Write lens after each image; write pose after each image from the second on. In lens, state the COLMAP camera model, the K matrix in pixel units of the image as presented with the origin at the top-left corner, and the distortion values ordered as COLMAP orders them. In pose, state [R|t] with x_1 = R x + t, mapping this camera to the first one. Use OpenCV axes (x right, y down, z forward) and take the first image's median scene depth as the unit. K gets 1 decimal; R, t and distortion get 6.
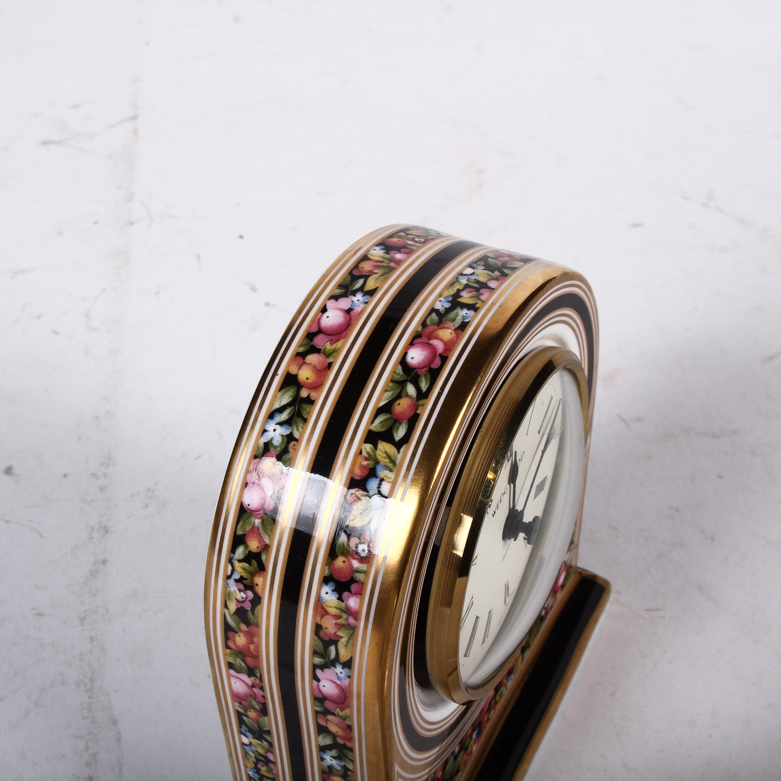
lens RADIAL K [[1358.5, 0, 390.5], [0, 1358.5, 390.5], [0, 0, 1]] dist [-0.126291, 0.127763]
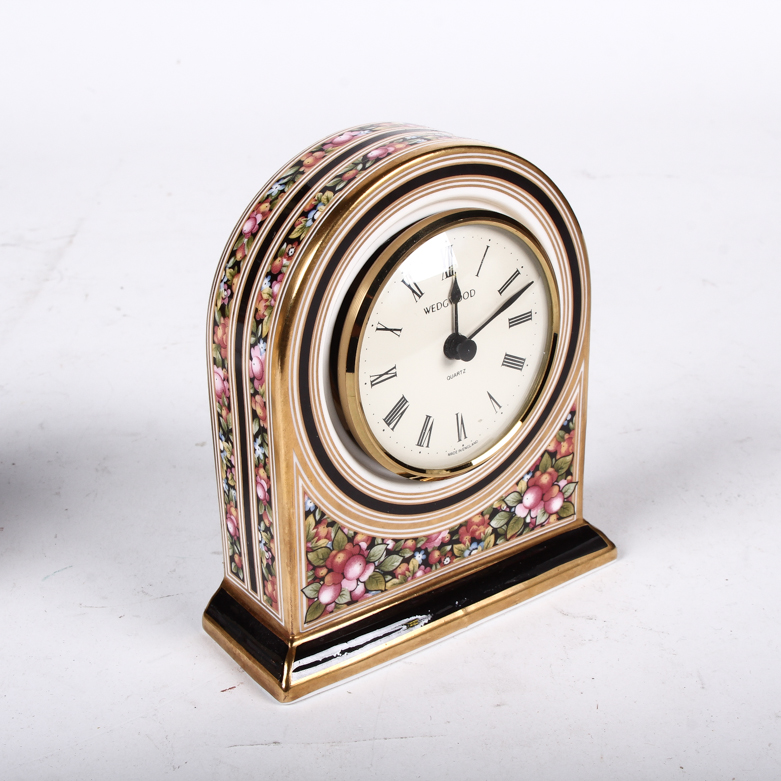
lens RADIAL K [[1358.5, 0, 390.5], [0, 1358.5, 390.5], [0, 0, 1]] dist [-0.126291, 0.127763]
pose [[0.894561, 0.188059, -0.405456, 0.660107], [-0.304103, 0.920913, -0.243805, 0.549164], [0.327540, 0.341398, 0.881002, -0.189345]]
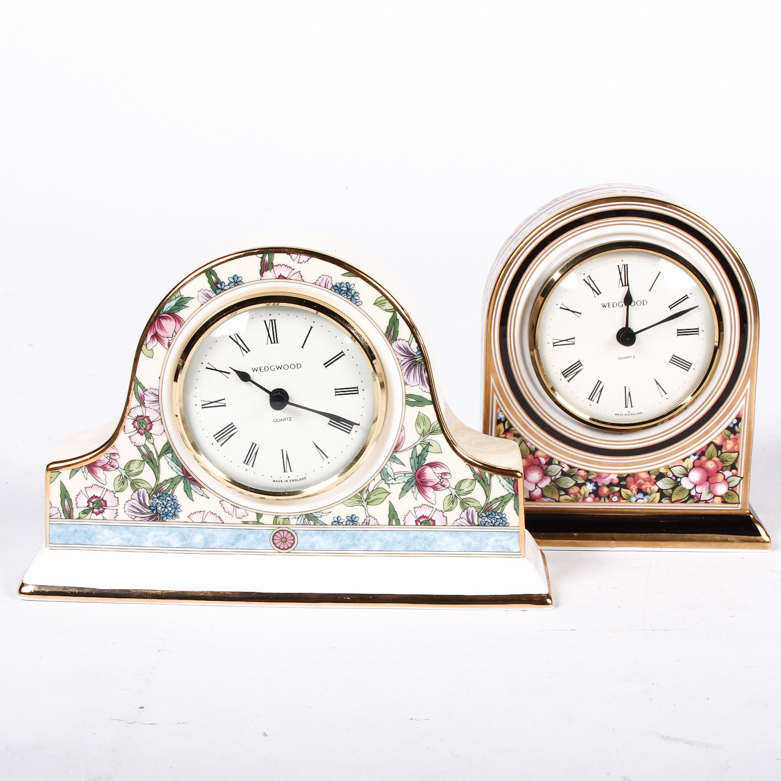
lens RADIAL K [[1358.5, 0, 390.5], [0, 1358.5, 390.5], [0, 0, 1]] dist [-0.126291, 0.127763]
pose [[0.419896, 0.264453, -0.868189, 1.845880], [-0.616763, 0.784919, -0.059206, 0.542025], [0.665801, 0.560327, 0.492689, -0.120024]]
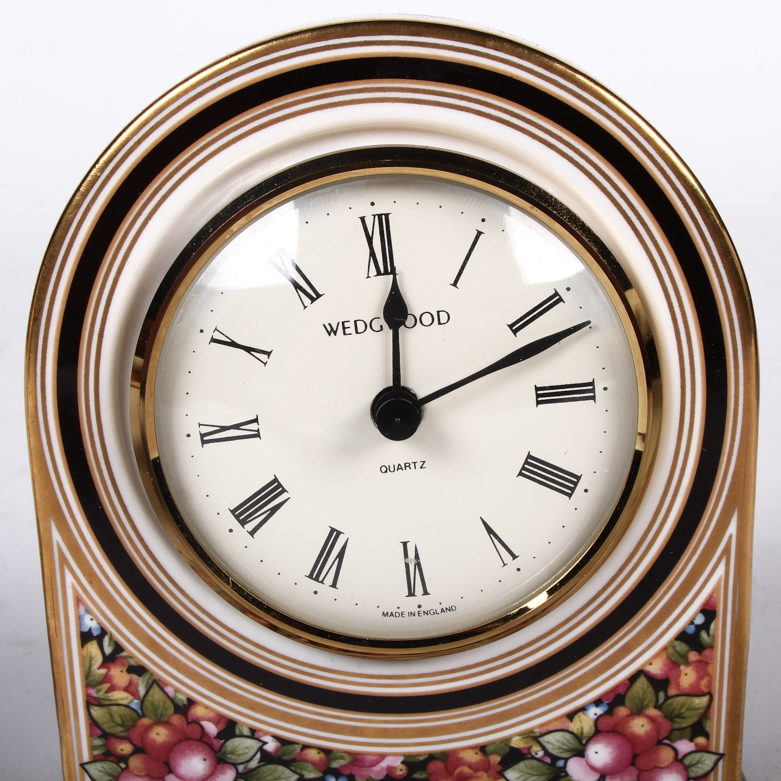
lens RADIAL K [[1358.5, 0, 390.5], [0, 1358.5, 390.5], [0, 0, 1]] dist [-0.126291, 0.127763]
pose [[0.441153, 0.255366, -0.860333, 0.787251], [-0.589616, 0.805196, -0.063338, 0.156794], [0.676563, 0.535208, 0.505782, 0.733661]]
